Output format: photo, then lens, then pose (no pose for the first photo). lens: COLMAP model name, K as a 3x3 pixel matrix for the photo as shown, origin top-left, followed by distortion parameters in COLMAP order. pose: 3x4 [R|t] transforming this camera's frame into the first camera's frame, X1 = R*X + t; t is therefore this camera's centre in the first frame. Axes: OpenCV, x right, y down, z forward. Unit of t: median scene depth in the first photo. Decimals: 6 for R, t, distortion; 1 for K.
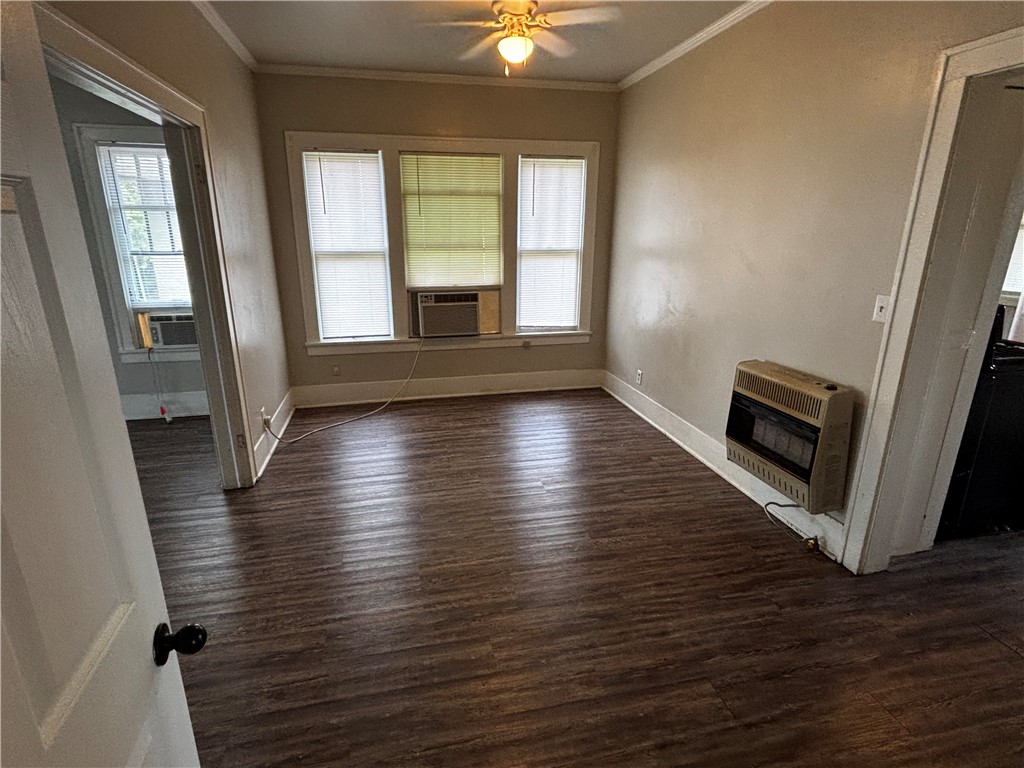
lens RADIAL K [[529.8, 0, 512.0], [0, 529.8, 384.0], [0, 0, 1]] dist [0.001870, -0.000640]
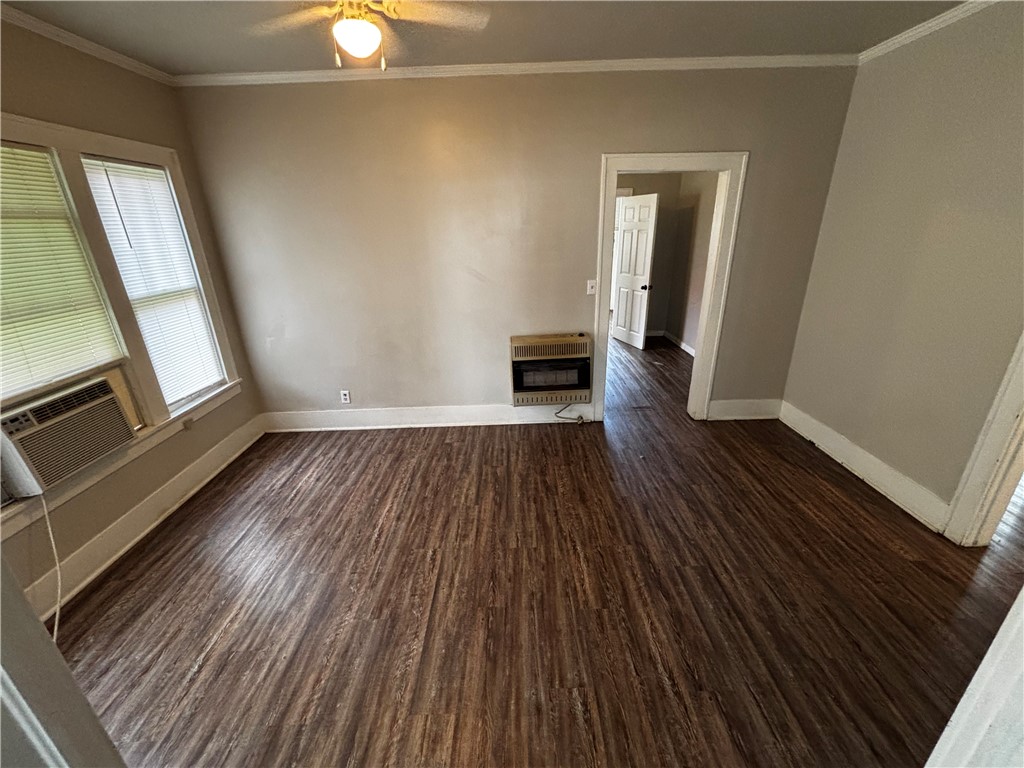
lens RADIAL K [[415.5, 0, 512.0], [0, 415.5, 384.0], [0, 0, 1]] dist [0.005887, -0.000228]
pose [[0.218174, -0.355361, 0.908911, -0.426600], [0.308239, 0.908764, 0.281314, -0.167552], [-0.925953, 0.218786, 0.307804, 0.441818]]
